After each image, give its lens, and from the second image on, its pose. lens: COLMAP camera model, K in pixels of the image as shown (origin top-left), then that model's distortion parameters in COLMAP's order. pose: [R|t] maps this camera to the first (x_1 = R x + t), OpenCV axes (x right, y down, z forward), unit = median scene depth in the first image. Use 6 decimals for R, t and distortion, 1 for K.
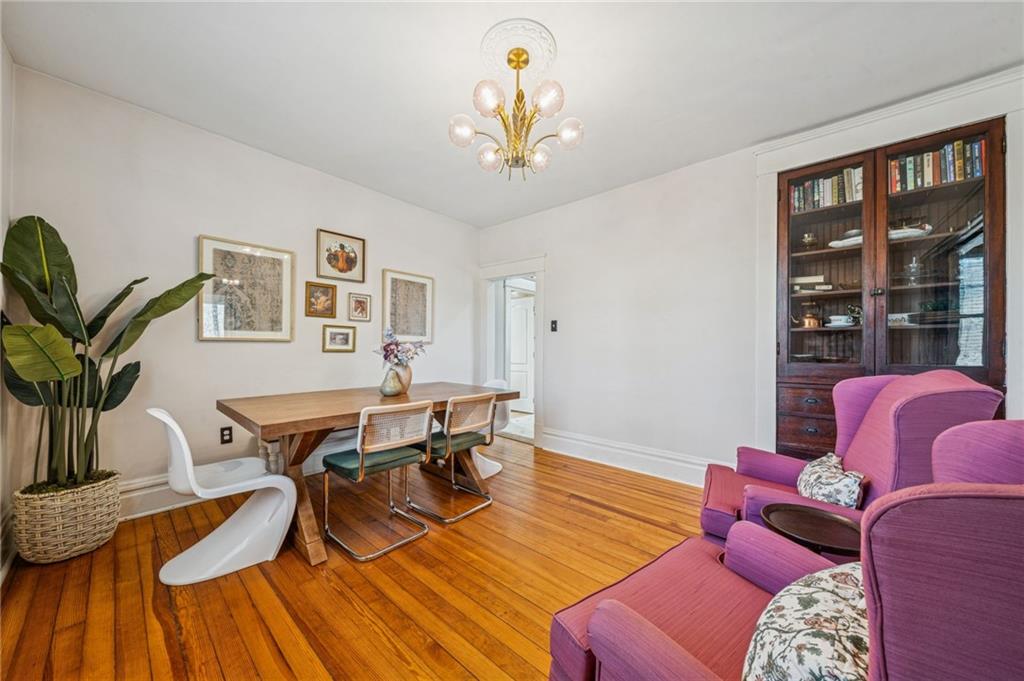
lens RADIAL K [[356.3, 0, 516.2], [0, 356.3, 344.6], [0, 0, 1]] dist [-0.007544, -0.000255]
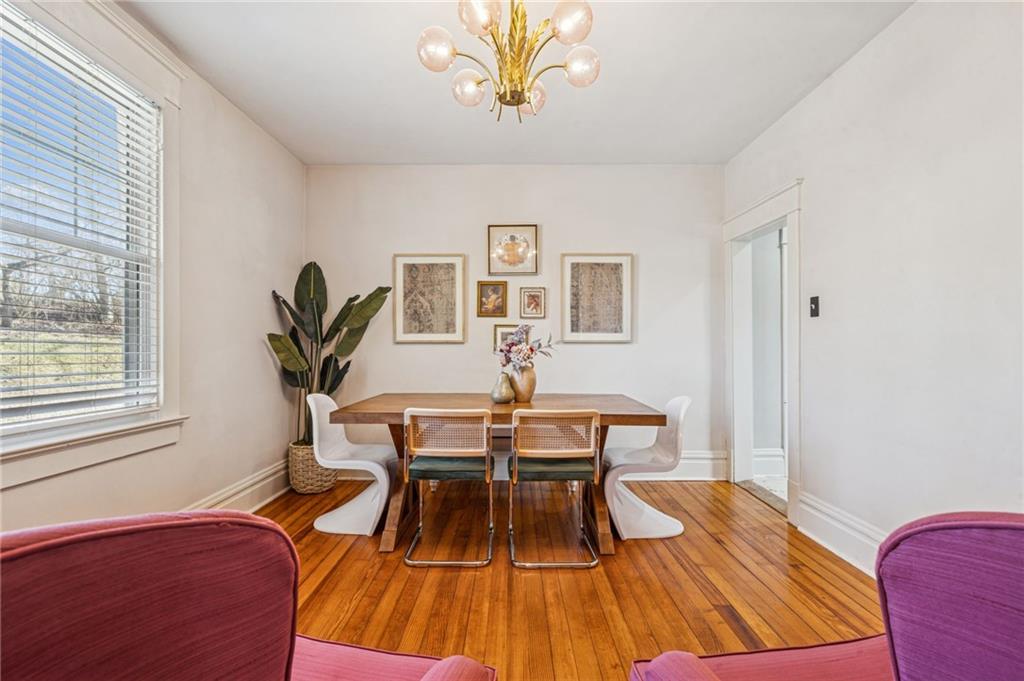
lens RADIAL K [[476.3, 0, 509.9], [0, 476.3, 343.8], [0, 0, 1]] dist [-0.000933, 0.000001]
pose [[0.637691, -0.014906, -0.770148, 0.475447], [0.009624, 0.999889, -0.011384, 0.010440], [0.770232, -0.000152, 0.637764, 0.229893]]
